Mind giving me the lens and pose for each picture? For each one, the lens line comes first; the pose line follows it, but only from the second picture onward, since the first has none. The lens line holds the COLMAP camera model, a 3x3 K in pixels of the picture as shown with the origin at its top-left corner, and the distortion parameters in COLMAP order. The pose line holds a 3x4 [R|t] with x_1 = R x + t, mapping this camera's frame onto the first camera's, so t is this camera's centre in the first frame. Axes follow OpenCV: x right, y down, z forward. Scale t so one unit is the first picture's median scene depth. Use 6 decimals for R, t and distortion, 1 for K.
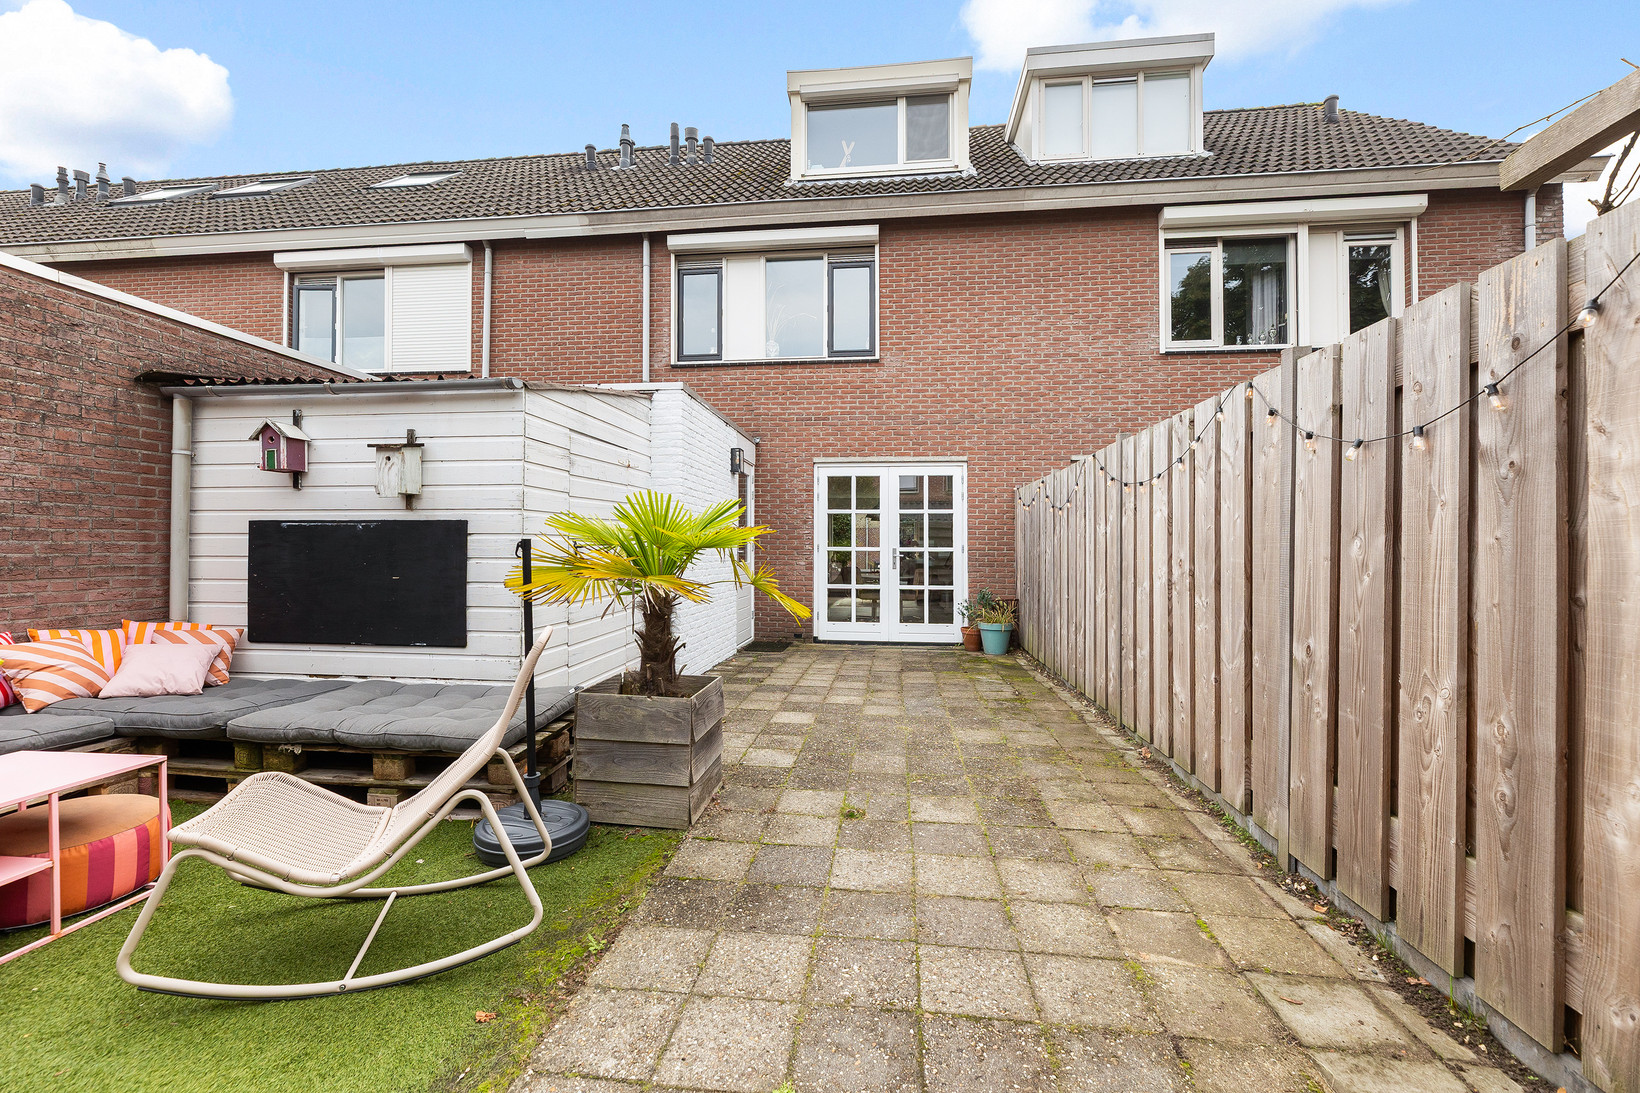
lens RADIAL K [[664.8, 0, 815.7], [0, 664.8, 543.7], [0, 0, 1]] dist [-0.004976, 0.000921]
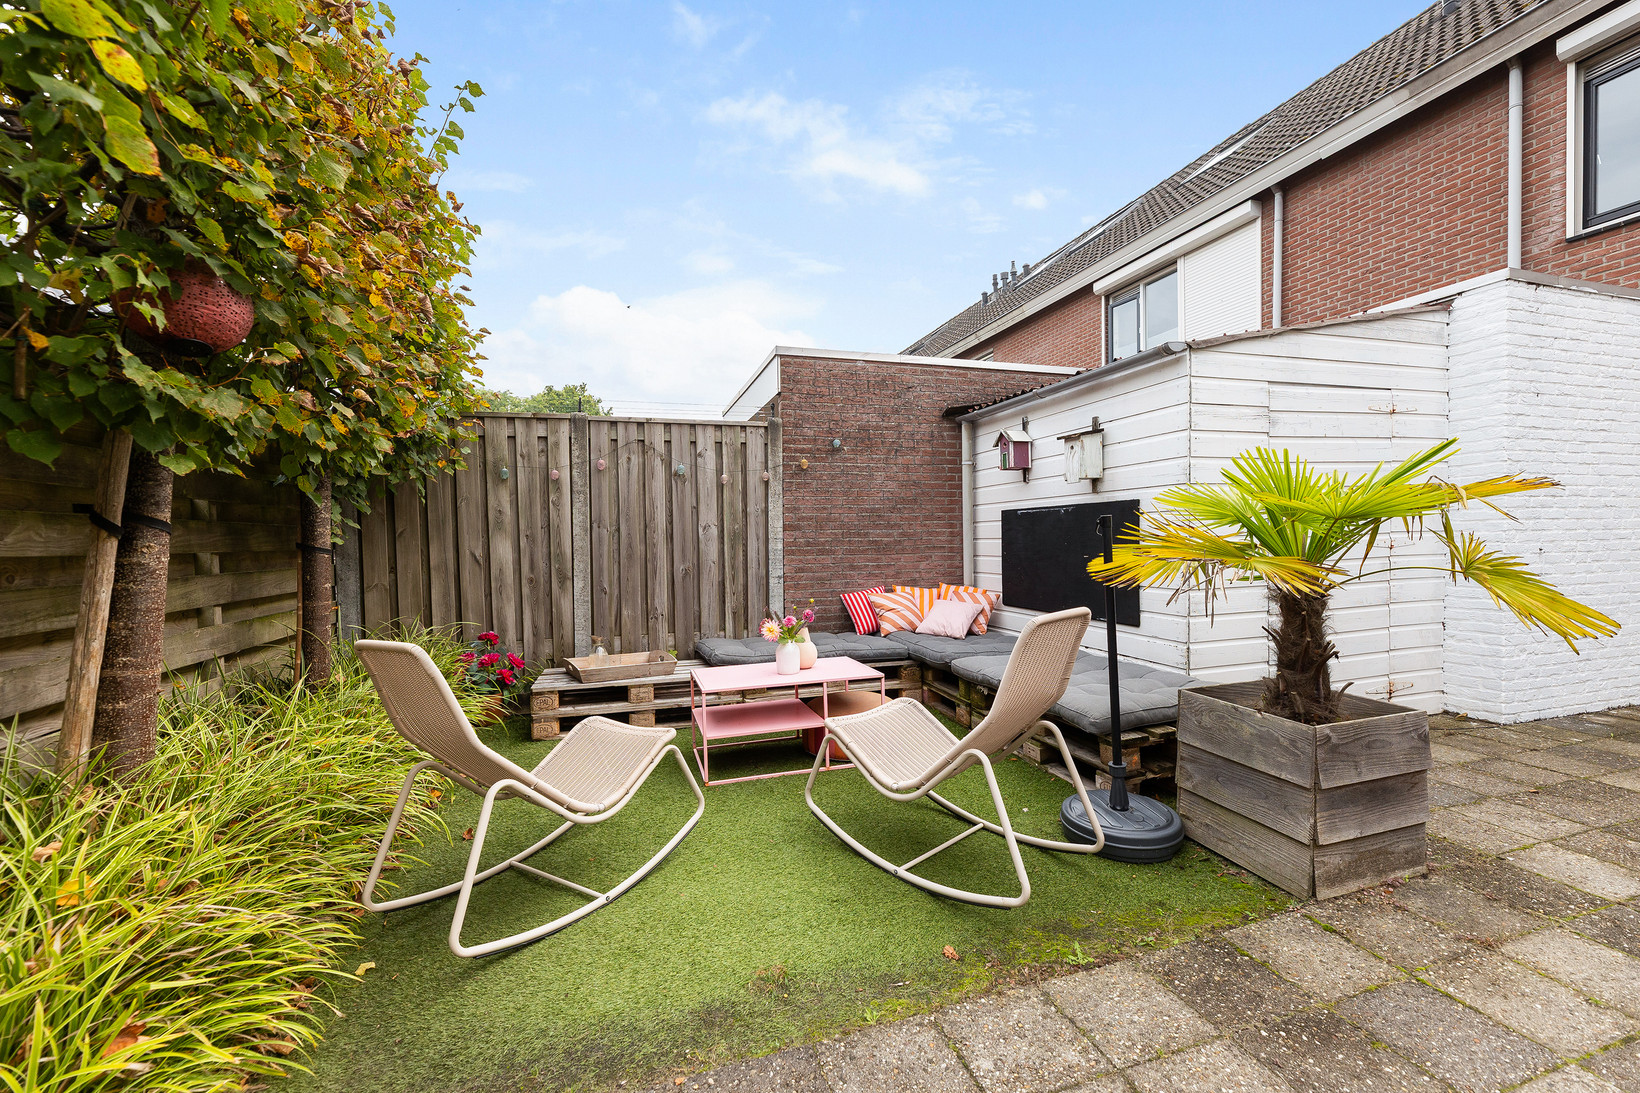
lens RADIAL K [[664.8, 0, 849.3], [0, 664.8, 558.8], [0, 0, 1]] dist [-0.004976, 0.000921]
pose [[0.426305, 0.016044, -0.904437, 0.188643], [0.028875, 0.999092, 0.031333, 0.009954], [0.904119, -0.039473, 0.425454, 0.185617]]
